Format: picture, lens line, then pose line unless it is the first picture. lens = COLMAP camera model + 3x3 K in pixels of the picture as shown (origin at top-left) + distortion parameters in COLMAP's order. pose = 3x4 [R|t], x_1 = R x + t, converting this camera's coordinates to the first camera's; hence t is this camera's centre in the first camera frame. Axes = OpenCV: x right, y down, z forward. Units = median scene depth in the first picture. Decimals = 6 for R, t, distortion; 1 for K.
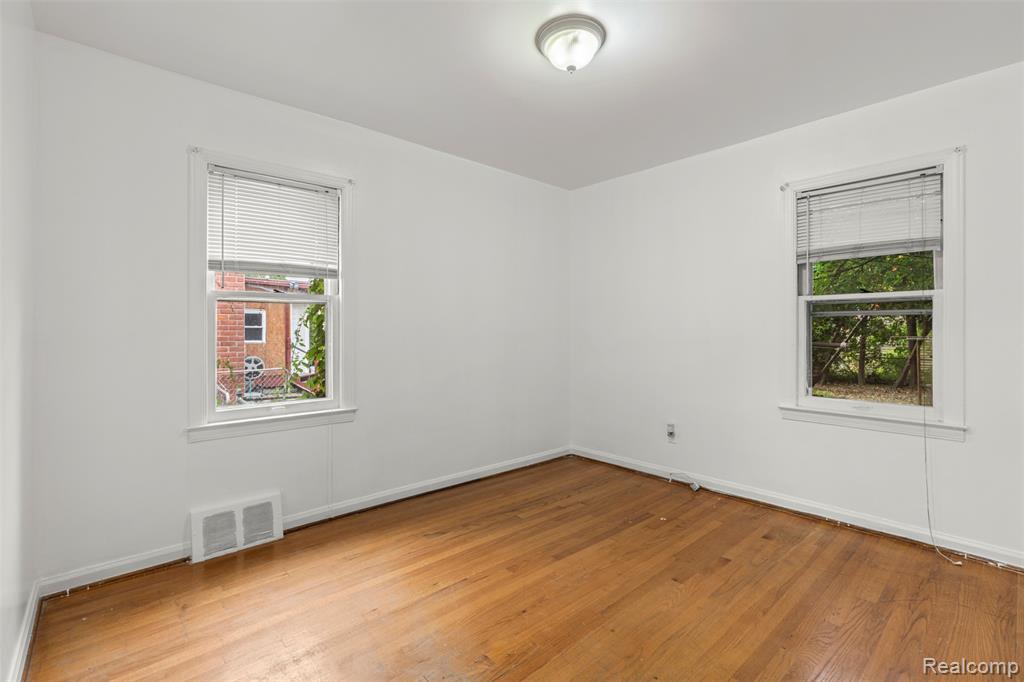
lens RADIAL K [[462.4, 0, 517.9], [0, 462.4, 341.0], [0, 0, 1]] dist [-0.005822, 0.002193]
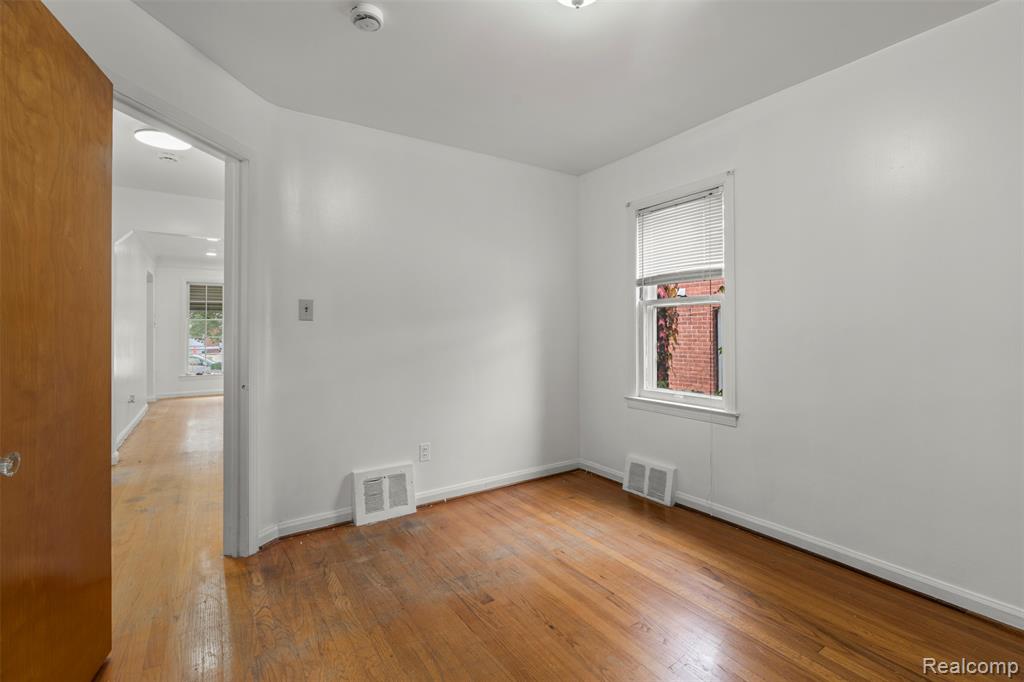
lens RADIAL K [[462.4, 0, 518.3], [0, 462.4, 338.4], [0, 0, 1]] dist [-0.005822, 0.002193]
pose [[-0.144391, 0.016715, -0.989379, 0.714896], [-0.024127, 0.999501, 0.020407, -0.015904], [0.989226, 0.026818, -0.143916, 0.793809]]
